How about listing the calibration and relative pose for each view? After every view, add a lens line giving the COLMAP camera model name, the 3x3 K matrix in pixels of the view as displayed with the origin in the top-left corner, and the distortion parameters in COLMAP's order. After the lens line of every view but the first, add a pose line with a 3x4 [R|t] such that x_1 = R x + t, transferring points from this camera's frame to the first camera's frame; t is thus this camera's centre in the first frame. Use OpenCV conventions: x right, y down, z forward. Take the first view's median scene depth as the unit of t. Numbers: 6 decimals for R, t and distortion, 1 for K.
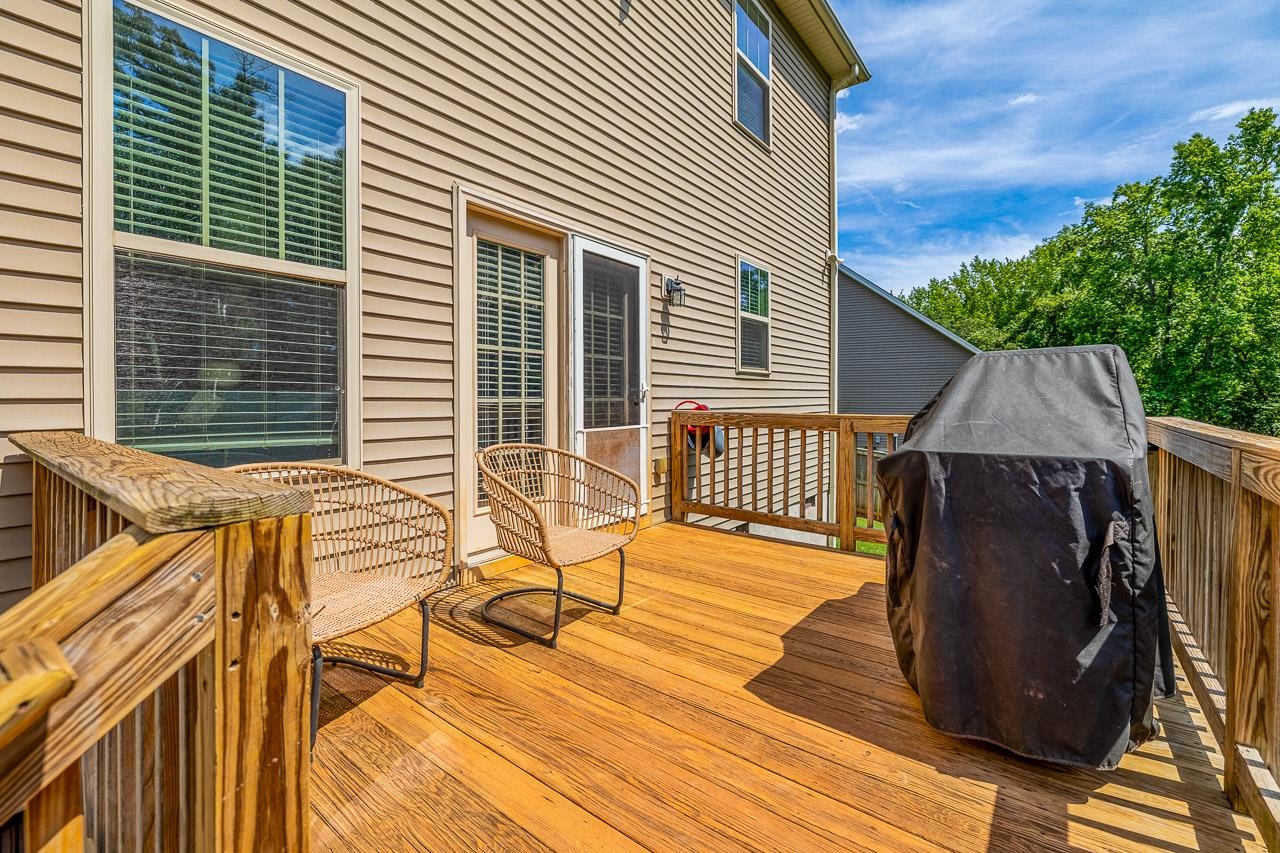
lens RADIAL K [[548.8, 0, 641.3], [0, 548.8, 394.3], [0, 0, 1]] dist [0.000786, 0.000286]
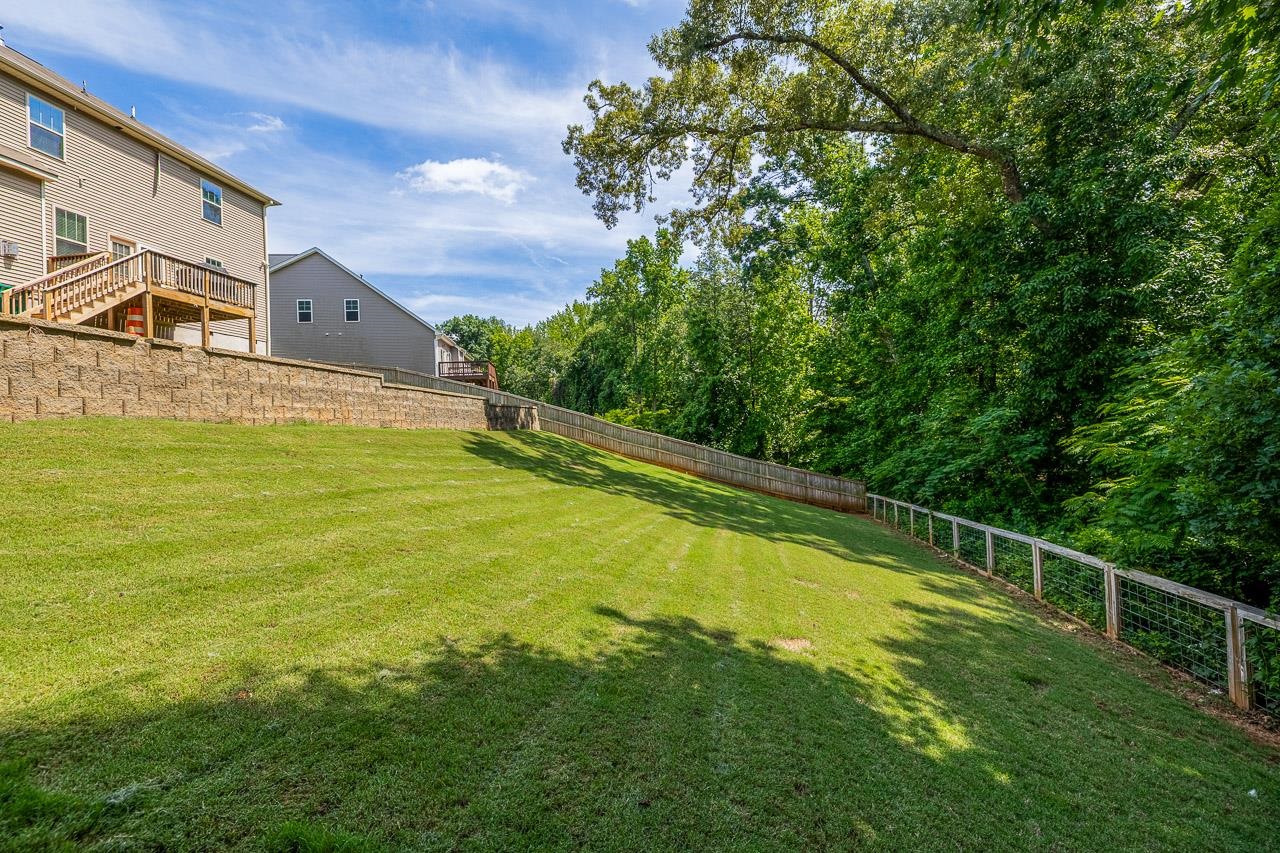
lens RADIAL K [[539.0, 0, 640.0], [0, 539.0, 426.5], [0, 0, 1]] dist [-0.000146, 0.000049]
pose [[0.854872, -0.042114, 0.517127, 0.096081], [0.048674, 0.998814, 0.000877, 0.129728], [-0.516551, 0.024421, 0.855908, -0.449525]]
